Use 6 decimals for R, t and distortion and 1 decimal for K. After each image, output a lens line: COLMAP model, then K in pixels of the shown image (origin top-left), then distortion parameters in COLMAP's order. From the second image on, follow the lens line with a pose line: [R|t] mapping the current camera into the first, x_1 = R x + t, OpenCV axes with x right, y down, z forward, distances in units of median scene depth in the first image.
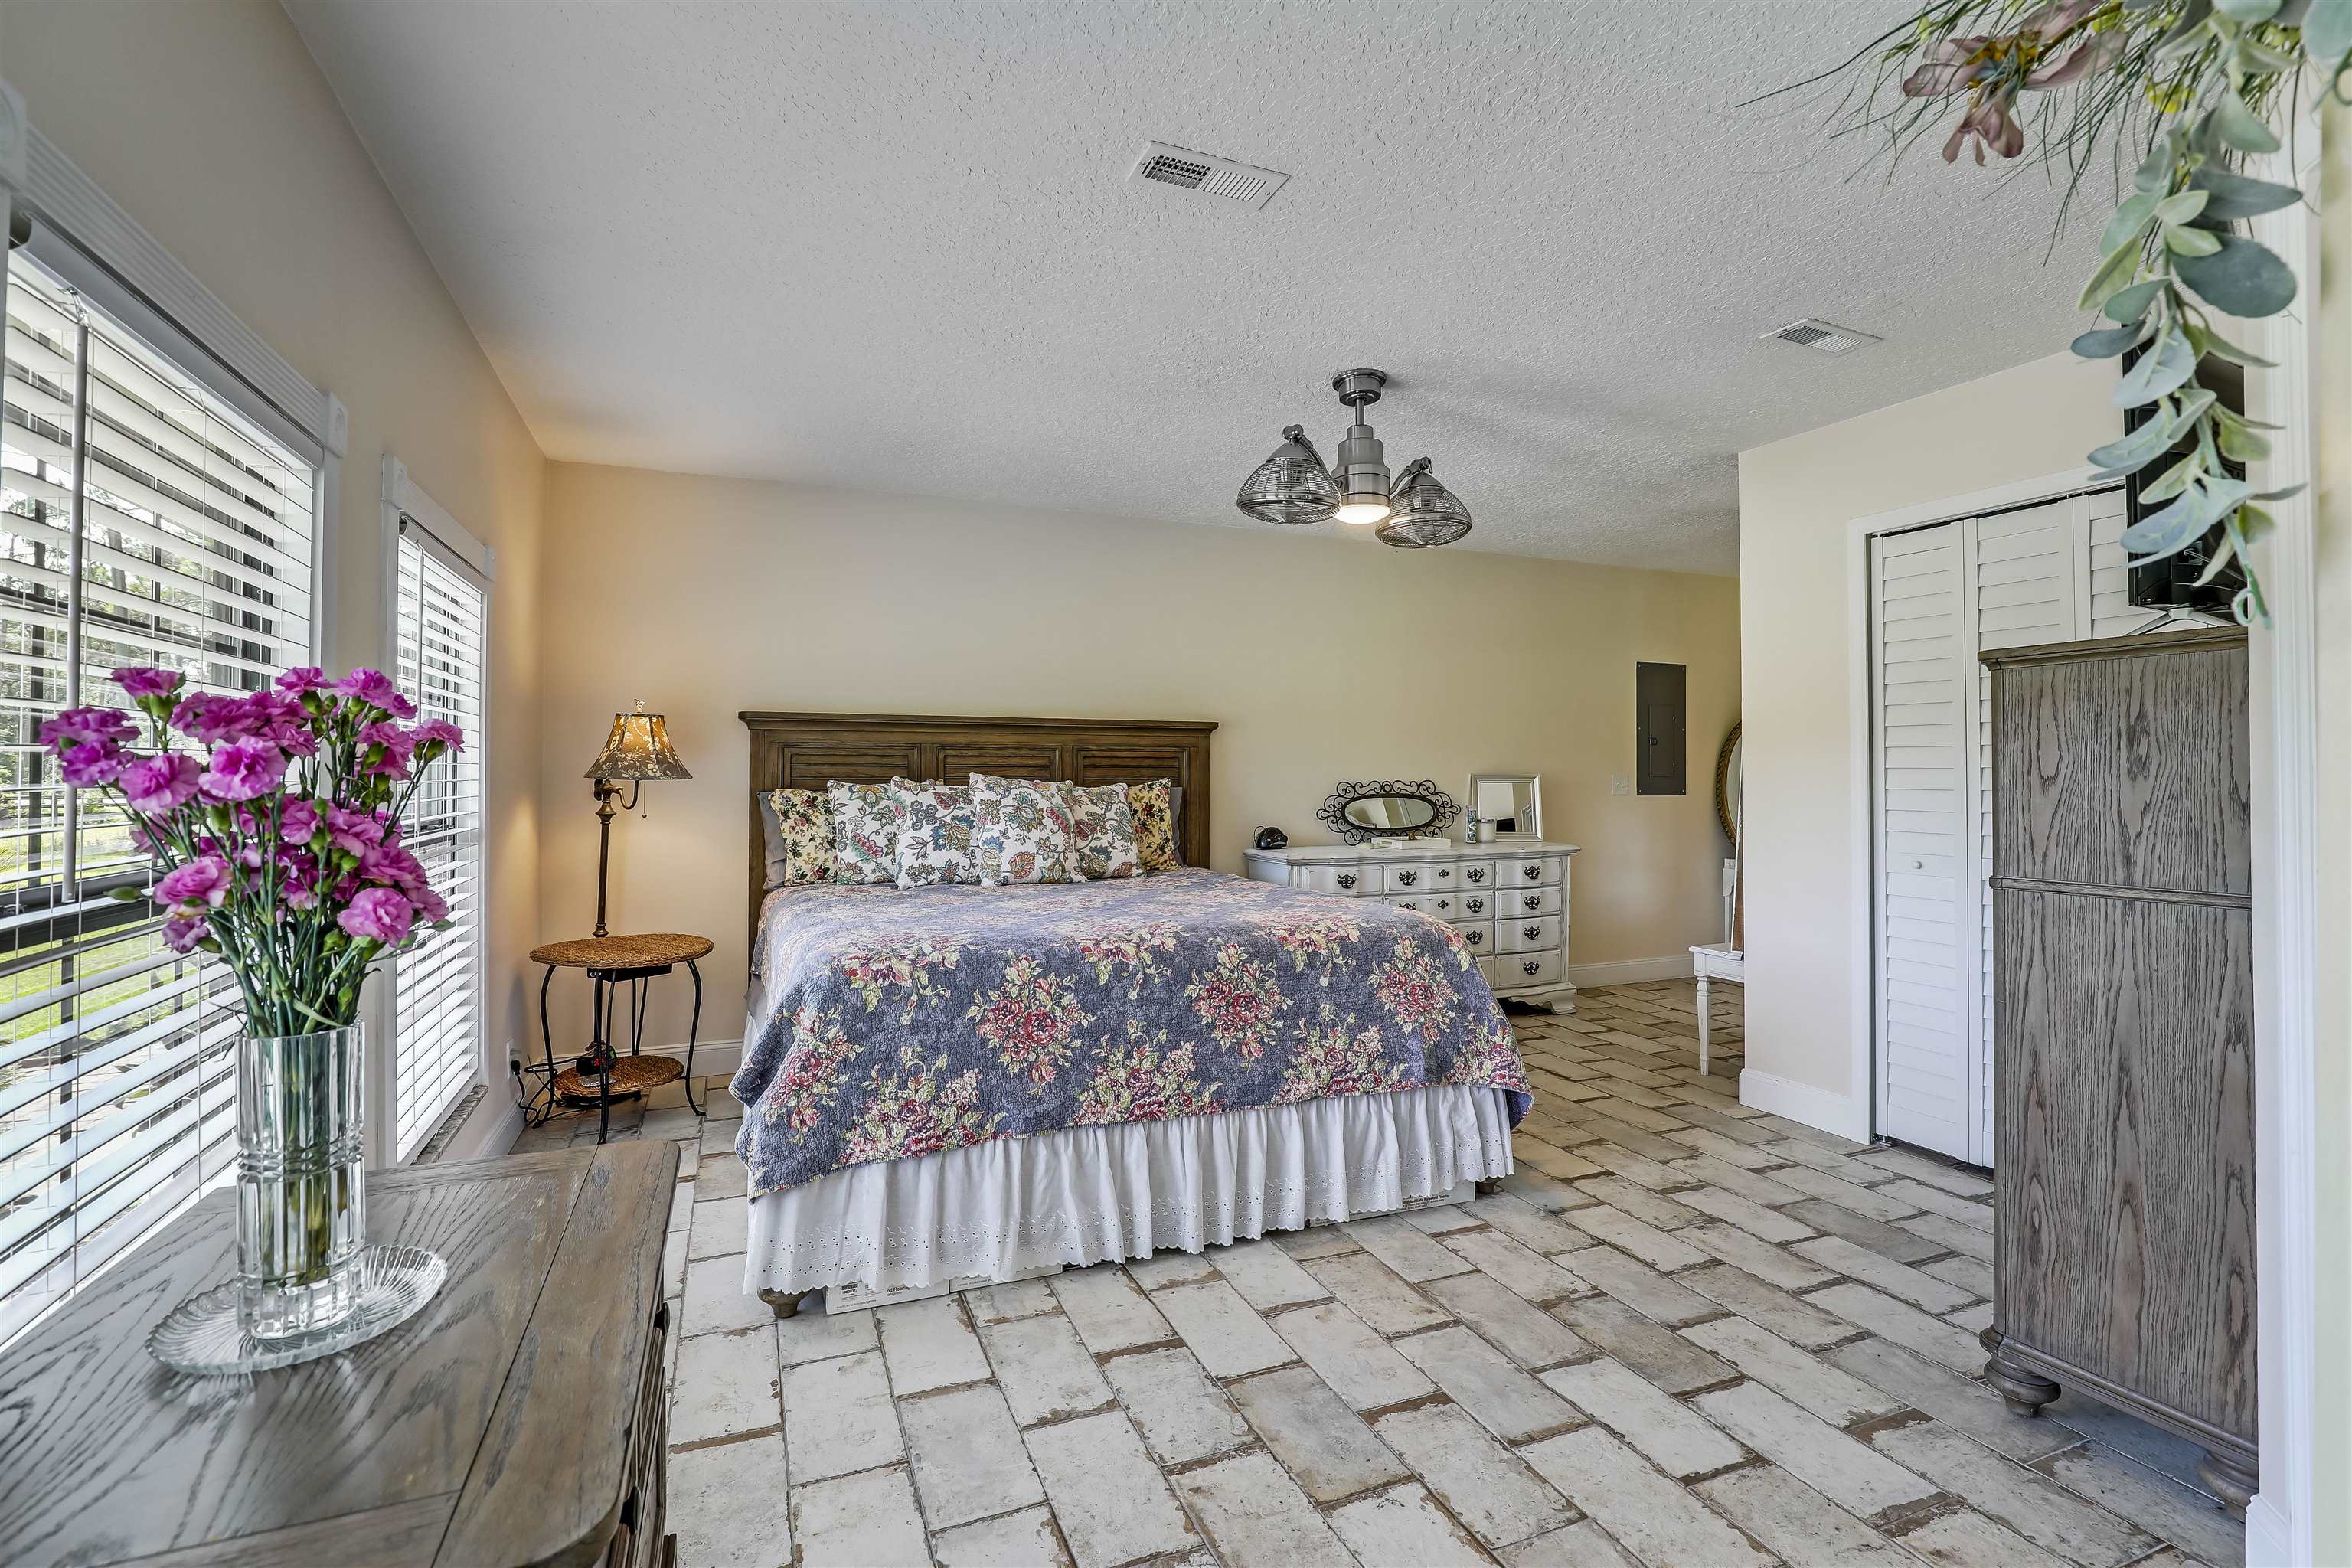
lens RADIAL K [[1064.4, 0, 1176.0], [0, 1064.4, 776.5], [0, 0, 1]] dist [-0.004498, -0.000556]
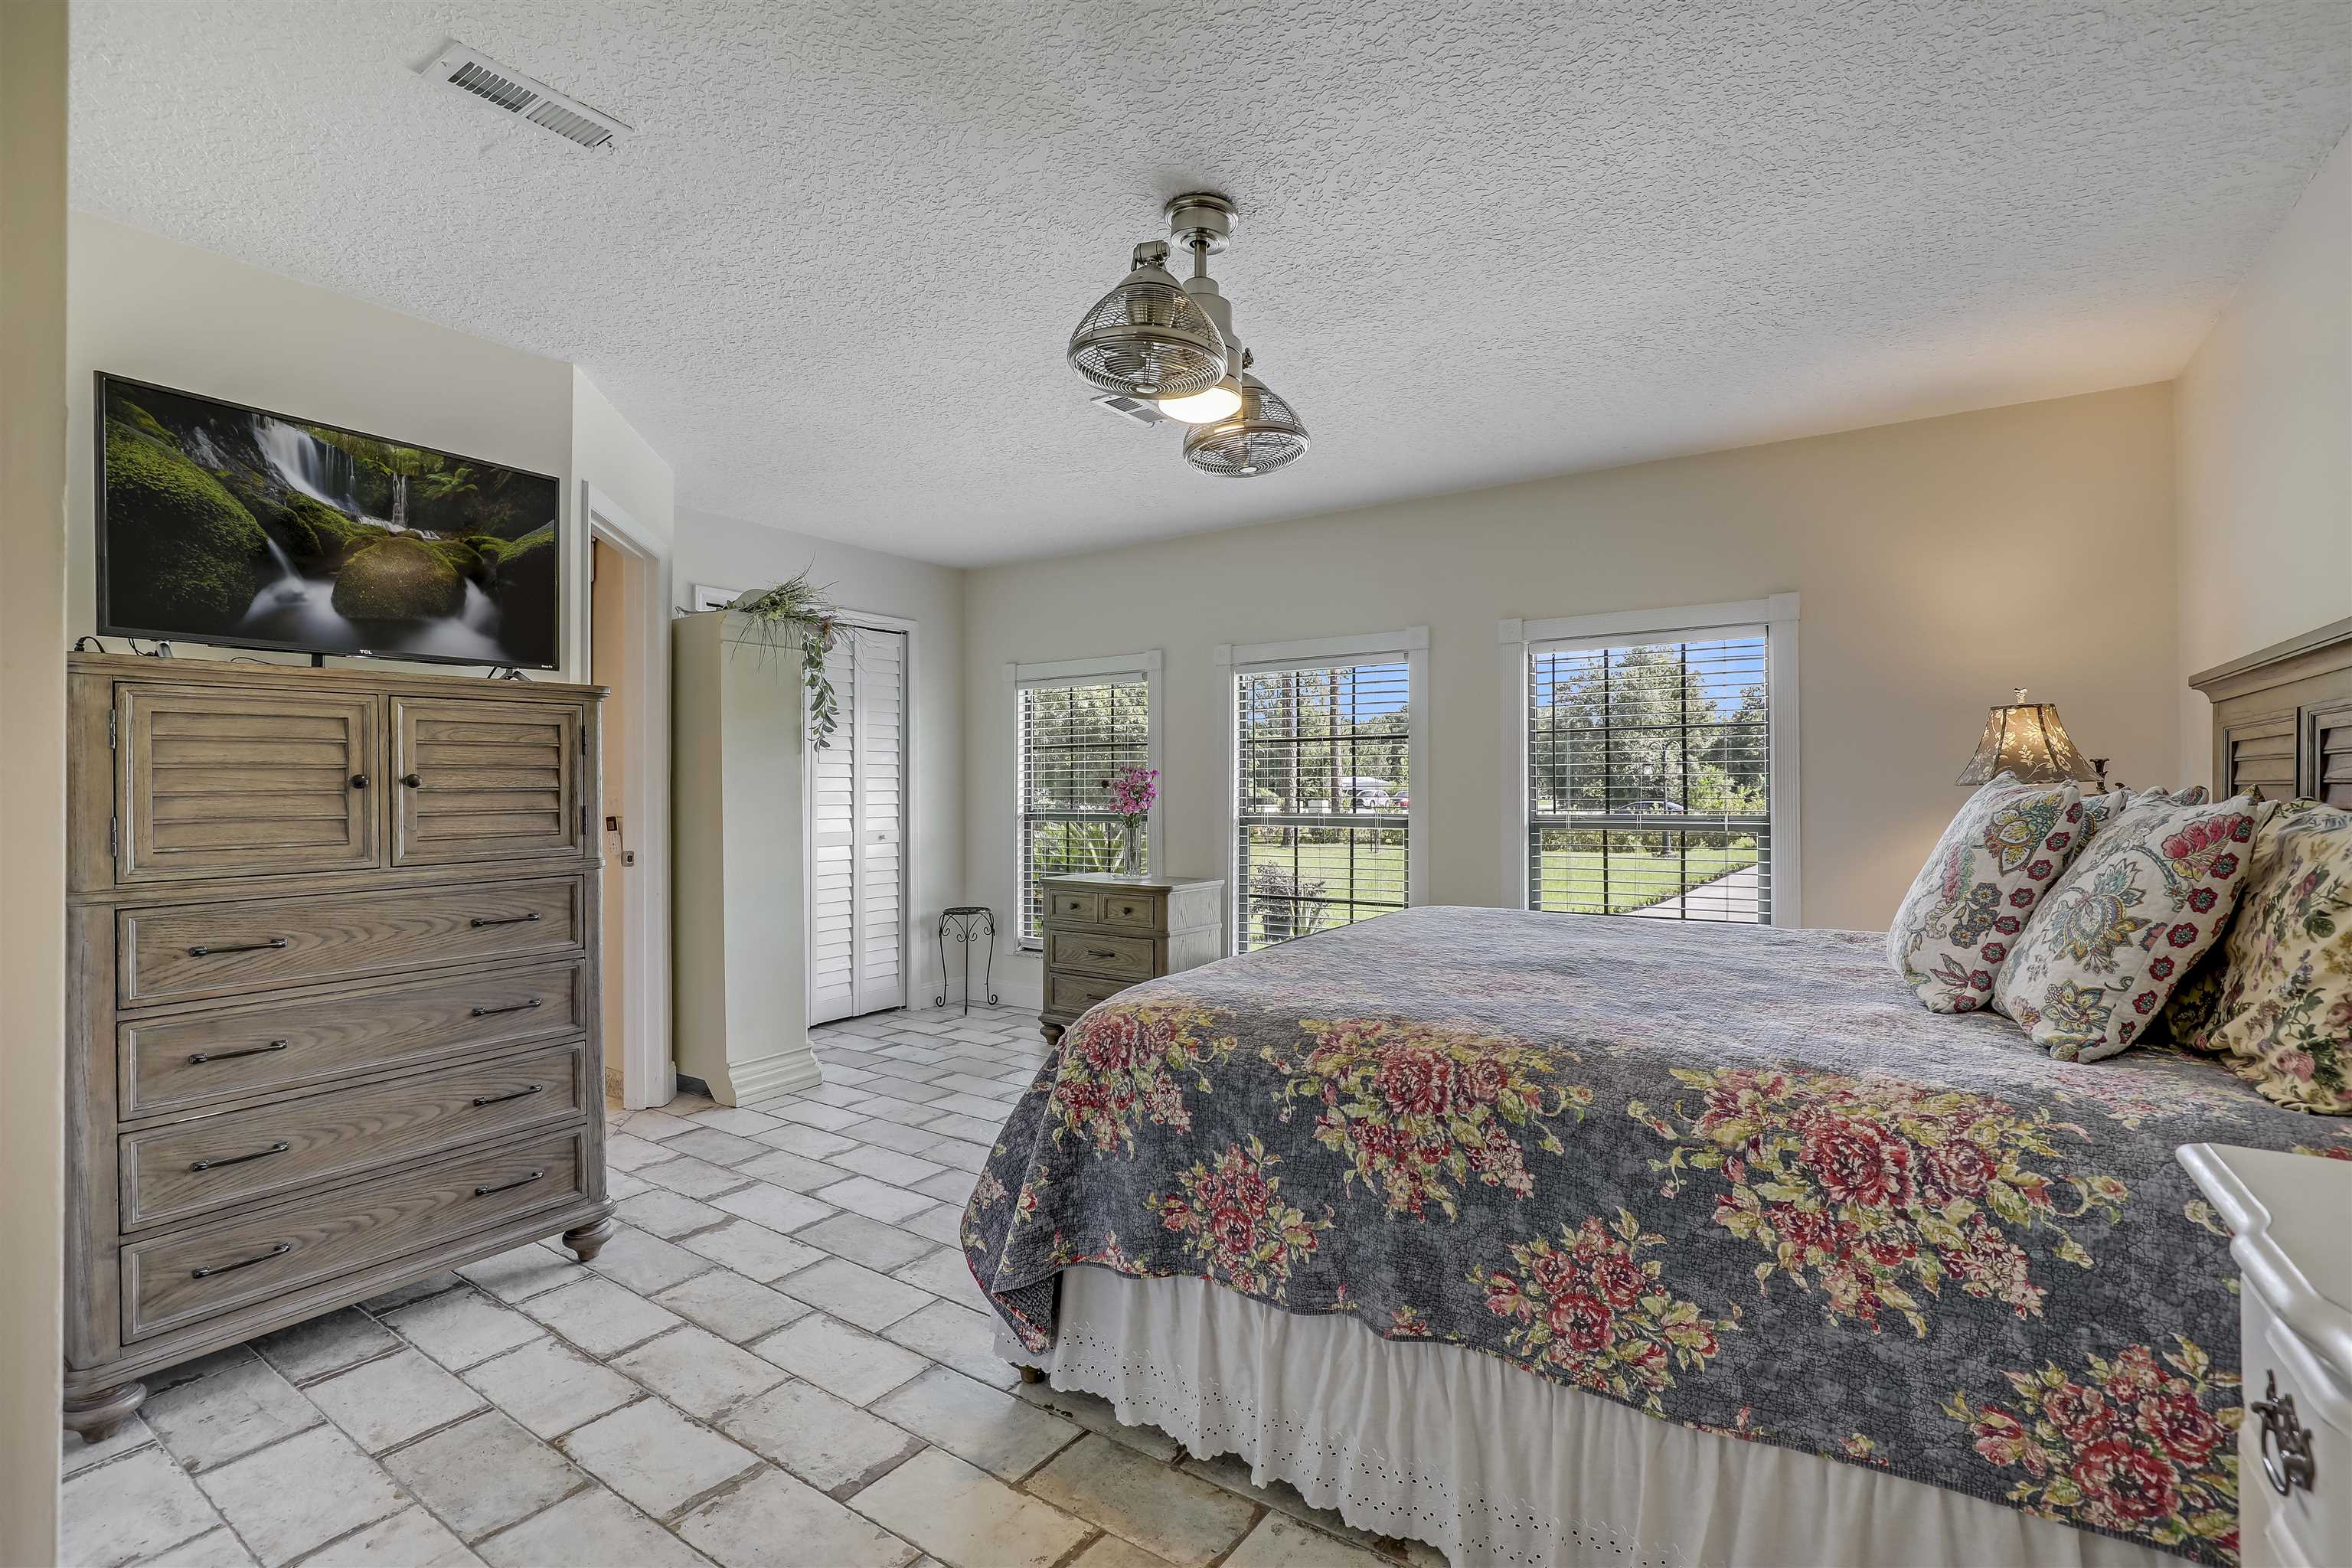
lens RADIAL K [[1064.4, 0, 1171.2], [0, 1064.4, 788.0], [0, 0, 1]] dist [-0.004498, -0.000556]
pose [[-0.837978, -0.002375, -0.545699, 0.561554], [-0.001964, 0.999997, -0.001337, 0.007754], [0.545700, -0.000049, -0.837980, 1.543099]]
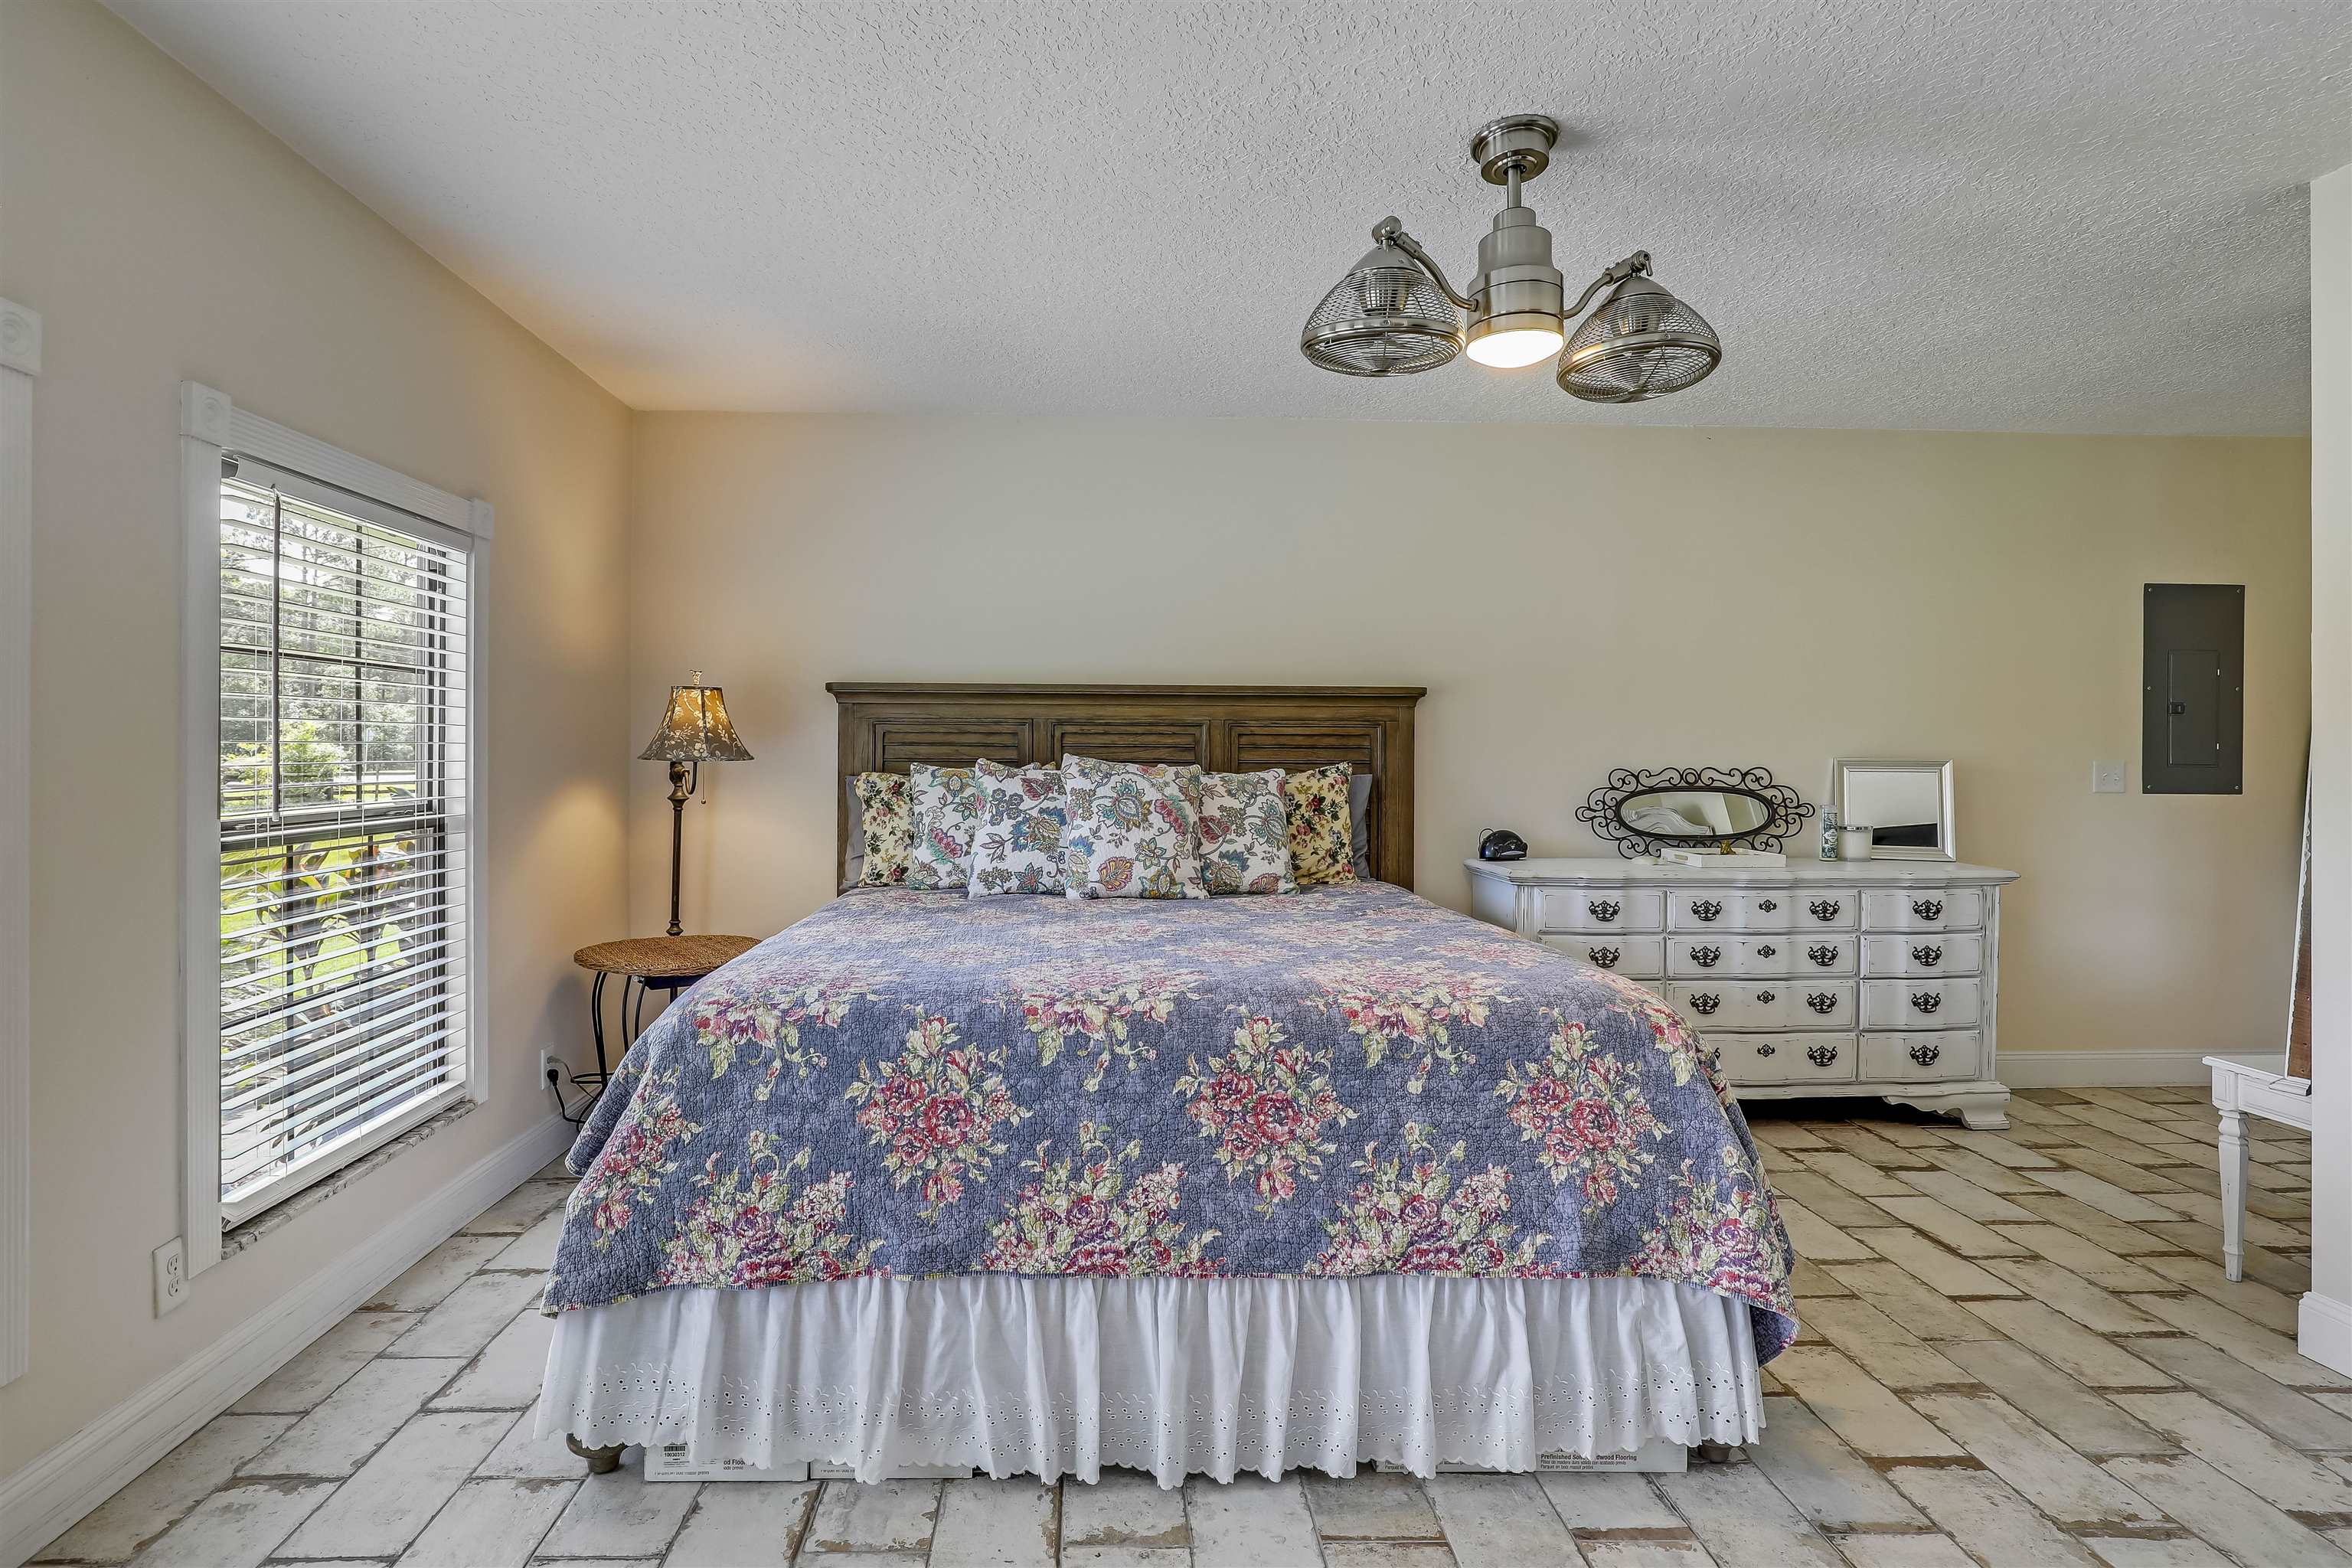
lens RADIAL K [[1137.5, 0, 1157.4], [0, 1137.5, 765.6], [0, 0, 1]] dist [-0.012850, 0.004740]
pose [[0.936516, 0.006777, -0.350559, 0.207485], [-0.004303, 0.999960, 0.007835, -0.002593], [0.350599, -0.005829, 0.936508, 0.281705]]
